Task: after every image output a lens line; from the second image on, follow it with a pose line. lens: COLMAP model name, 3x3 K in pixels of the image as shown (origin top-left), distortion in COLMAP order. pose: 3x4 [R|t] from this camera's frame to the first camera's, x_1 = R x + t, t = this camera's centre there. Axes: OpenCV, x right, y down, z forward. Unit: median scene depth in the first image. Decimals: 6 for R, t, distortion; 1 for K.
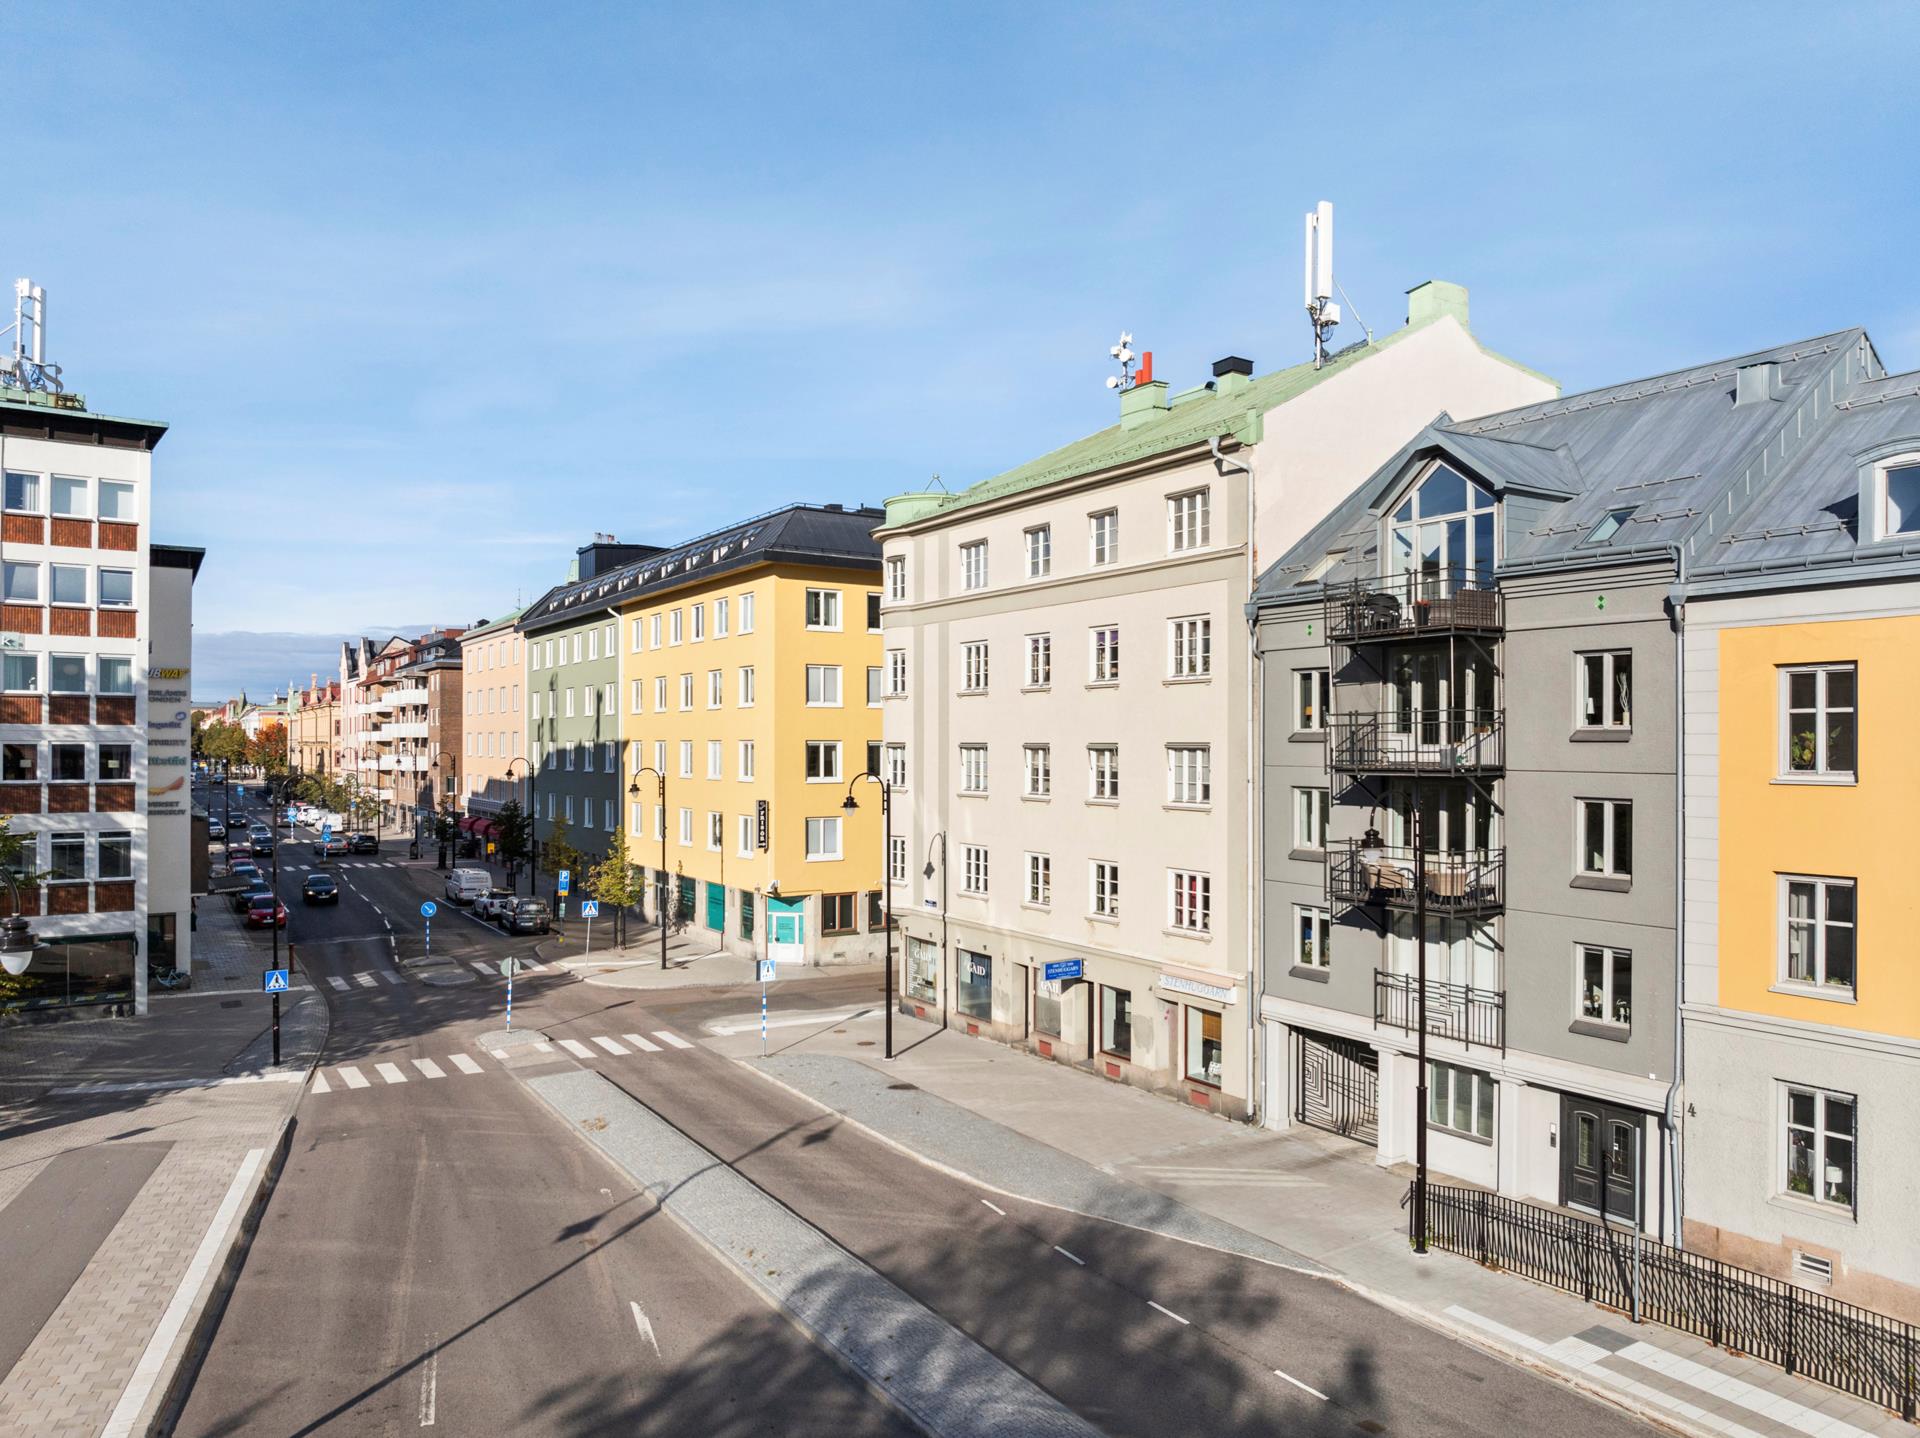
lens RADIAL K [[1363.2, 0, 972.0], [0, 1363.2, 746.7], [0, 0, 1]] dist [-0.025040, -0.002598]
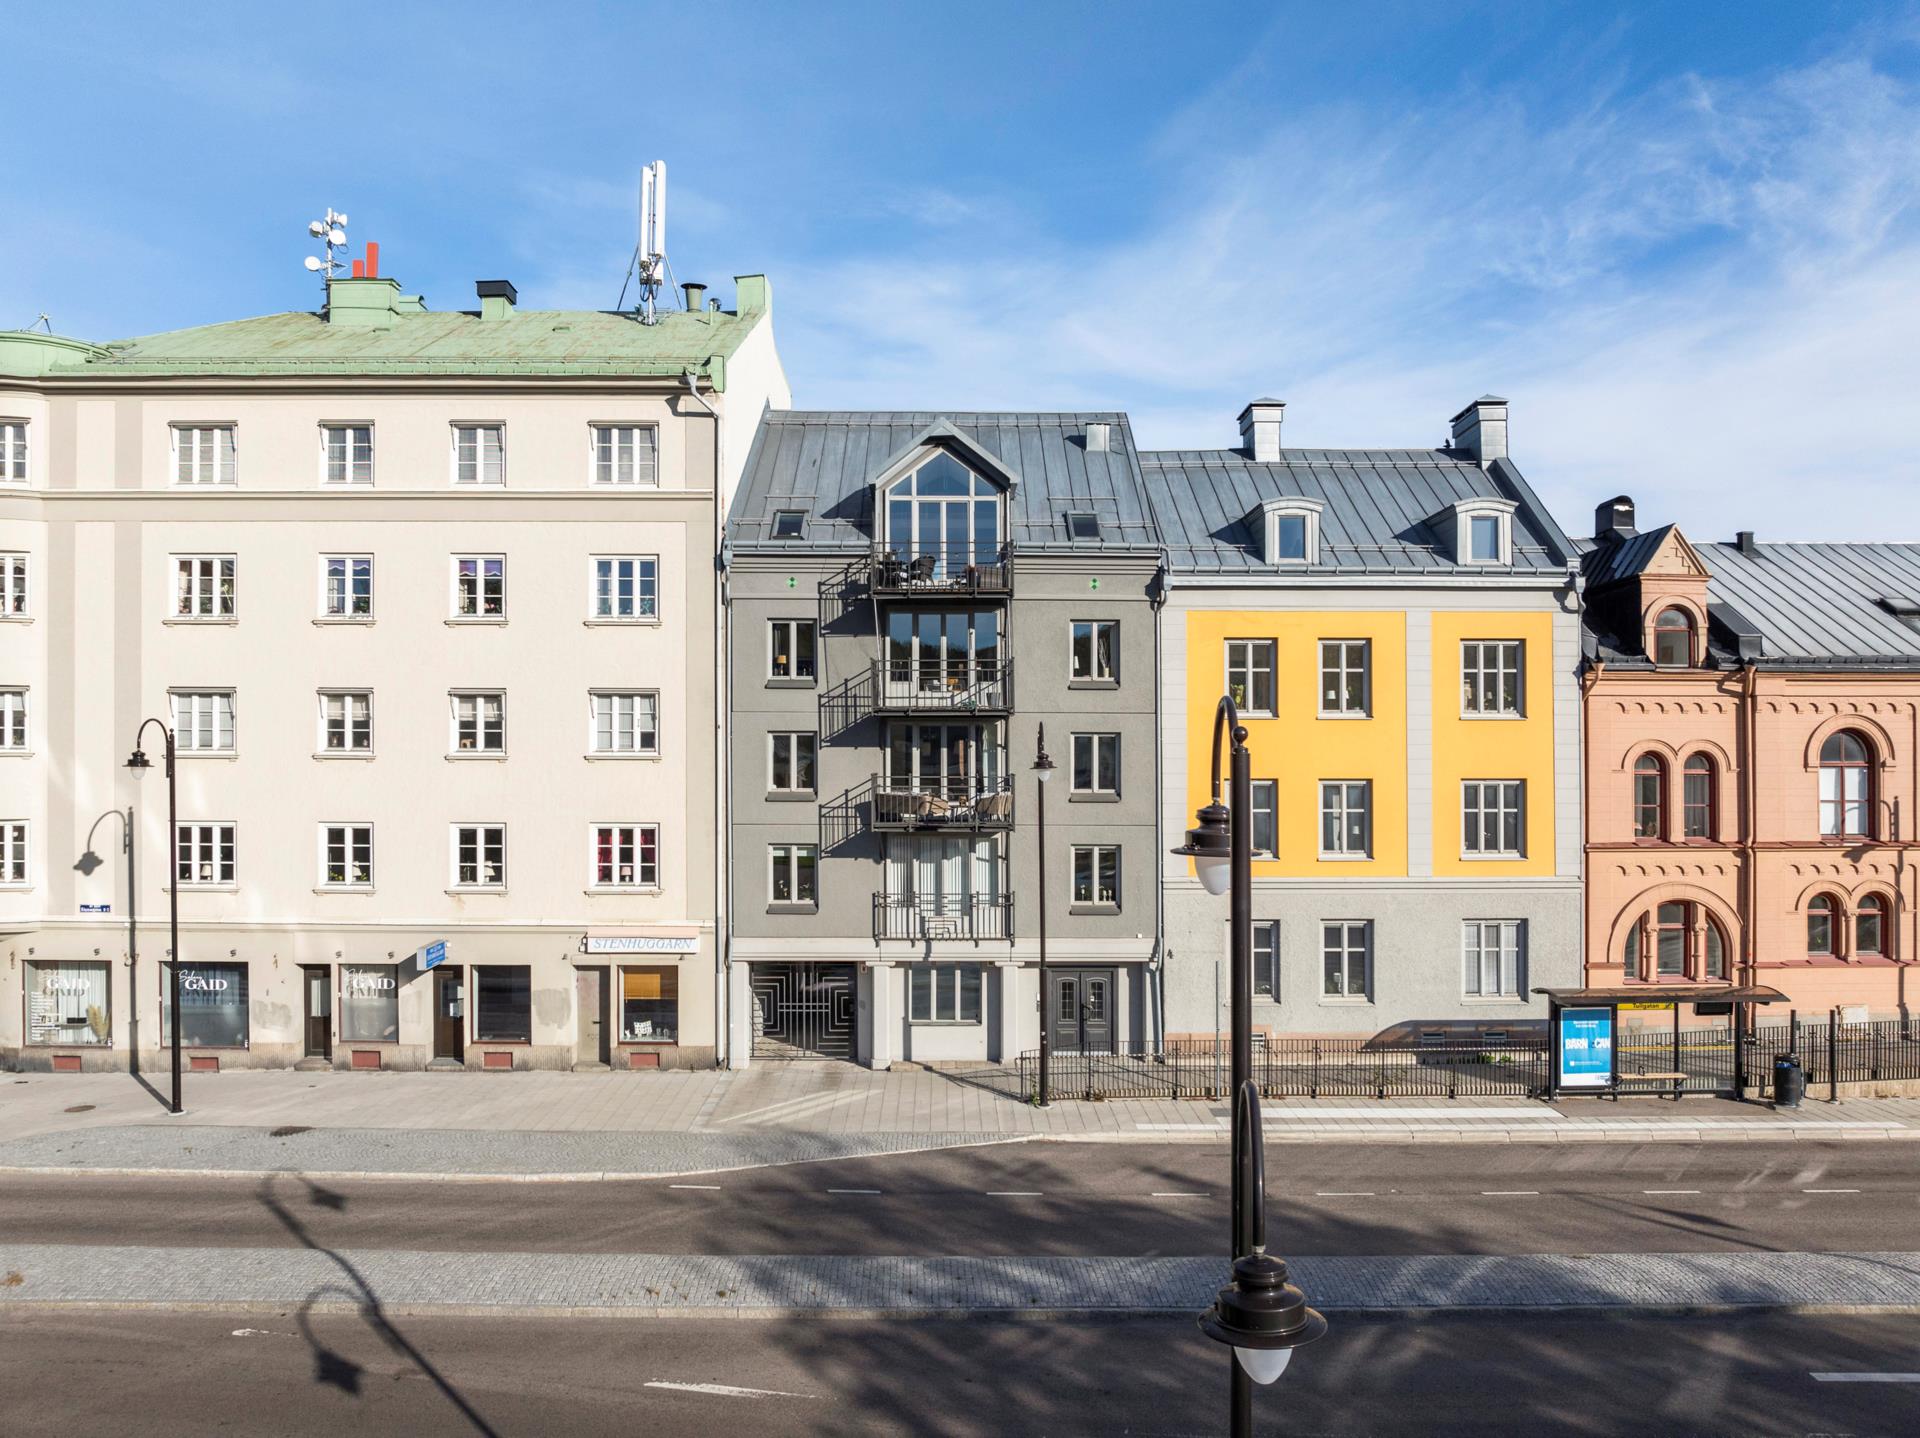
lens RADIAL K [[1363.2, 0, 972.0], [0, 1363.2, 746.7], [0, 0, 1]] dist [-0.025040, -0.002598]
pose [[0.517448, 0.003888, 0.855706, -0.614008], [-0.000979, 0.999992, -0.003951, 0.048132], [-0.855714, 0.001207, 0.517447, 0.352975]]
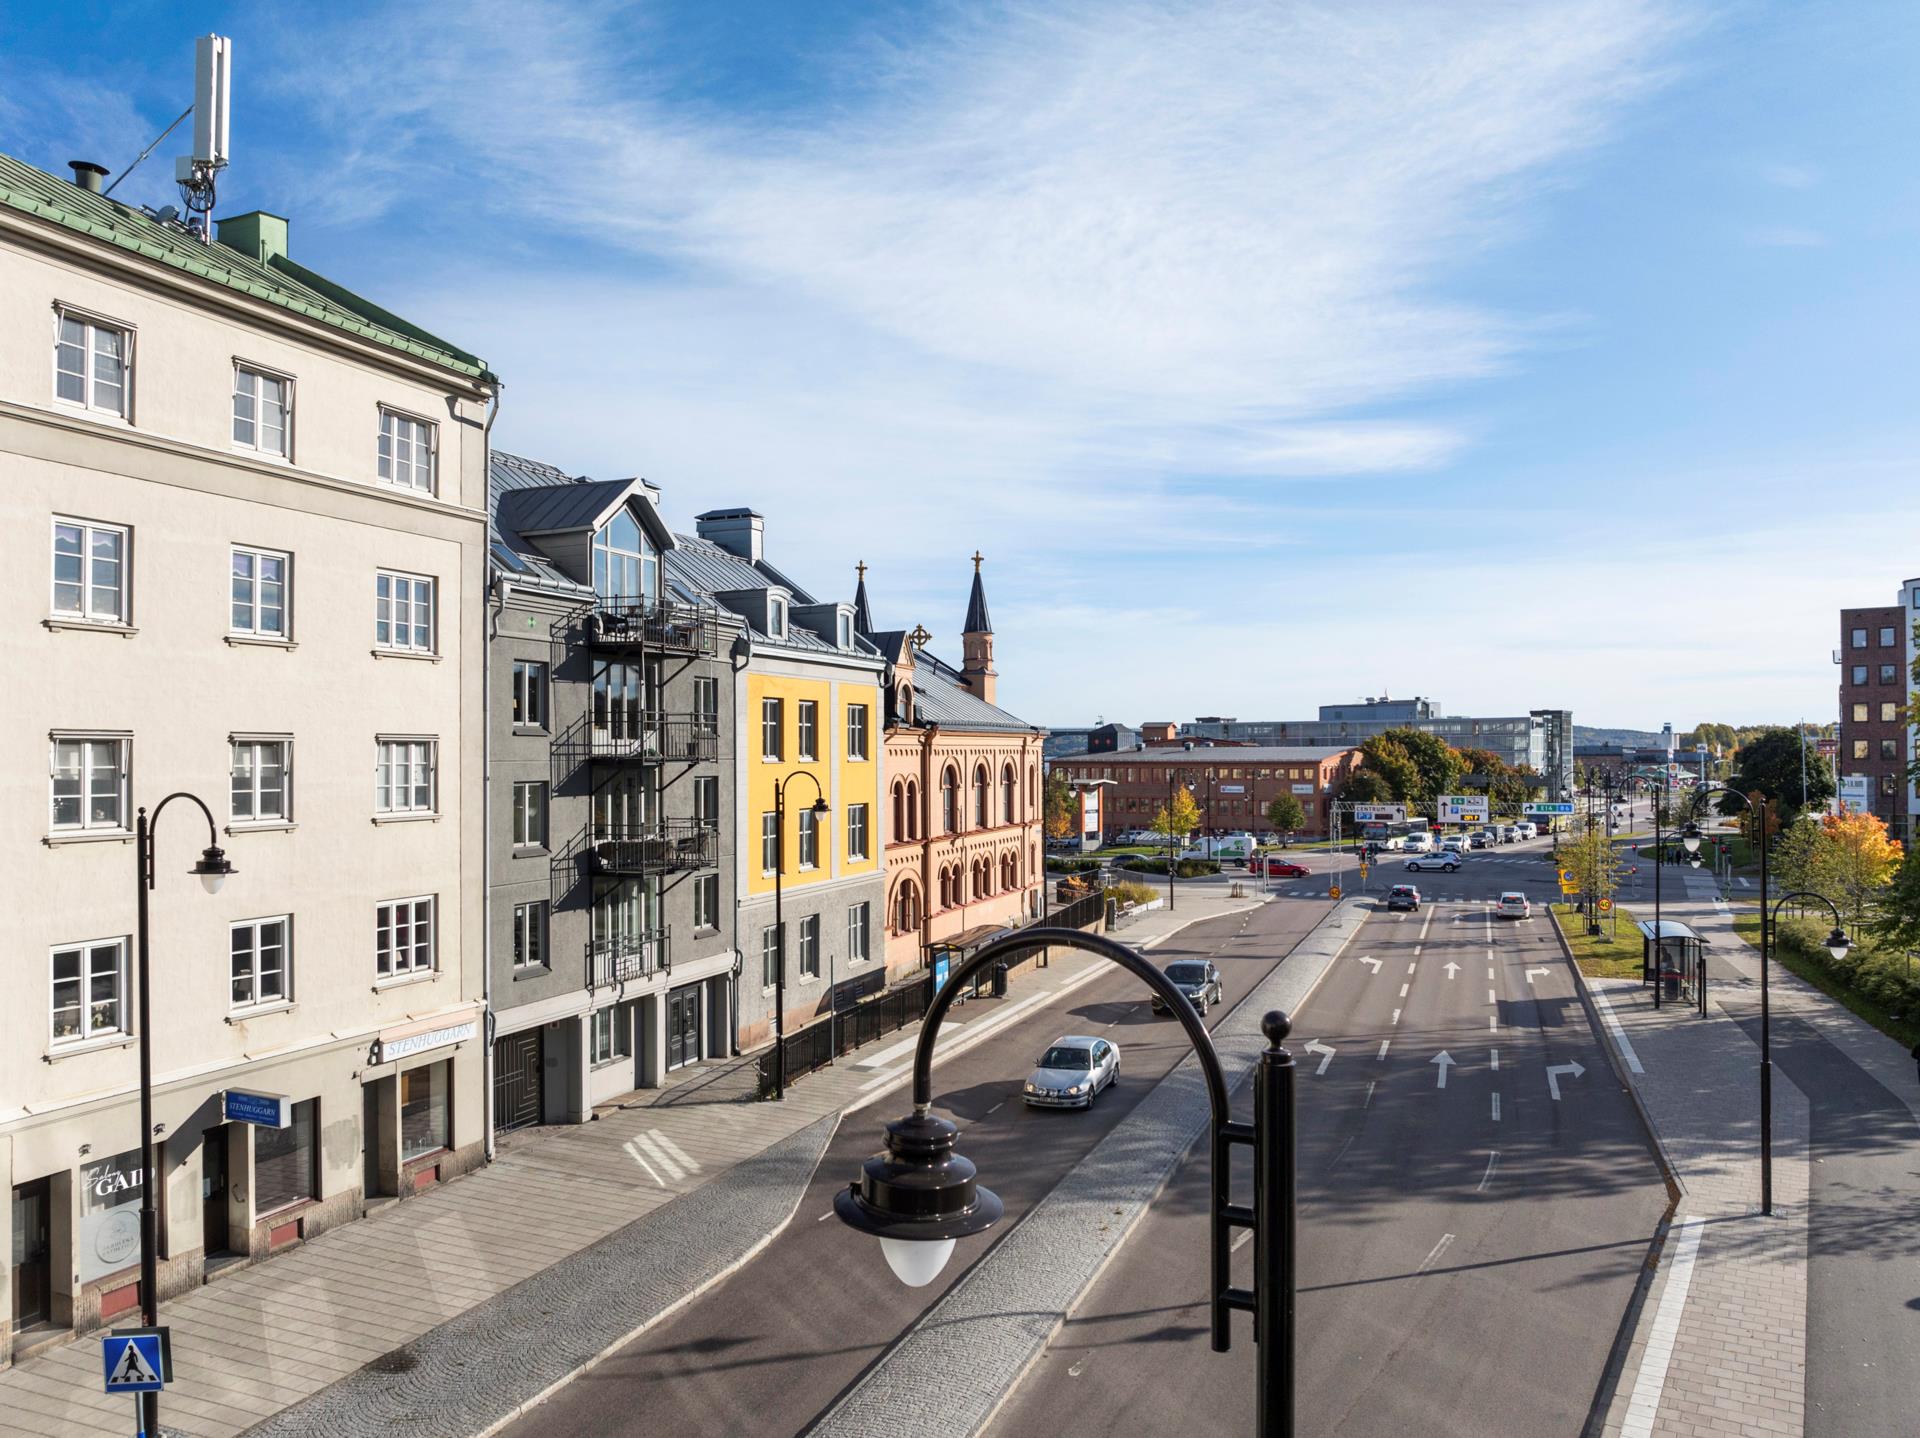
lens RADIAL K [[1351.5, 0, 987.0], [0, 1351.5, 724.0], [0, 0, 1]] dist [-0.041676, -0.001890]
pose [[-0.613570, 0.014234, 0.789512, -0.762276], [0.000029, 0.999838, -0.018004, 0.005928], [-0.789640, -0.011024, -0.613471, 1.410155]]
